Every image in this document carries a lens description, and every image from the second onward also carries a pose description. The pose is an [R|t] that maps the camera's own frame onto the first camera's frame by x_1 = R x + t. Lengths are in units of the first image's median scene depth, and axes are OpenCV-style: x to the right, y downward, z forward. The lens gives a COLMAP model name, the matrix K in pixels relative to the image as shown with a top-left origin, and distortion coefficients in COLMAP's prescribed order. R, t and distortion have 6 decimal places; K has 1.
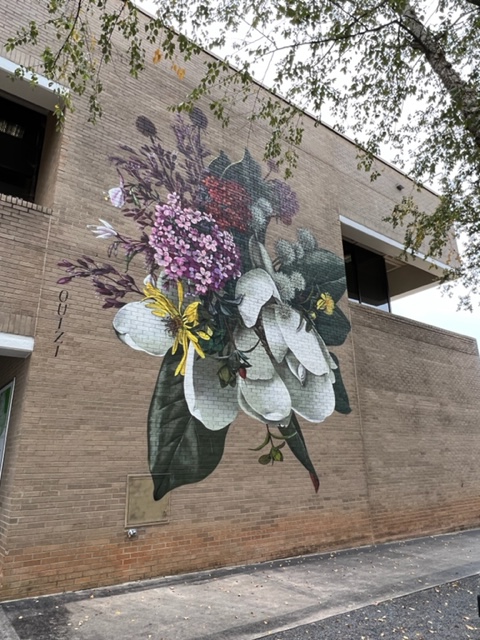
lens RADIAL K [[431.6, 0, 238.3], [0, 431.6, 319.2], [0, 0, 1]] dist [-0.006520, -0.001668]
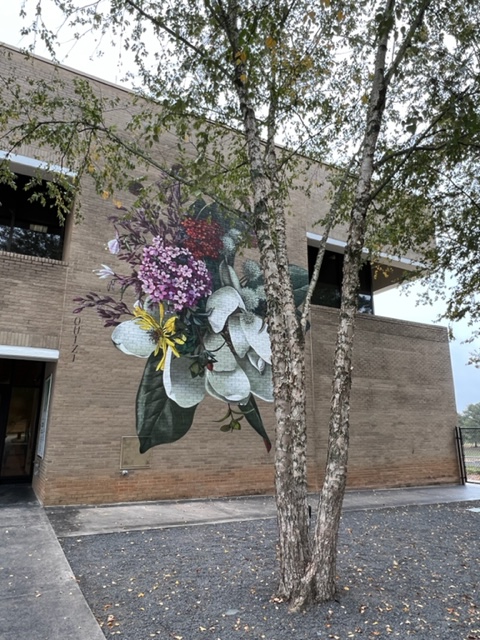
lens RADIAL K [[431.6, 0, 241.7], [0, 431.6, 320.7], [0, 0, 1]] dist [-0.006520, -0.001668]
pose [[0.990702, -0.015835, -0.135127, 0.307170], [0.025767, 0.997066, 0.072076, -0.122294], [0.133589, -0.074888, 0.988203, -0.350886]]
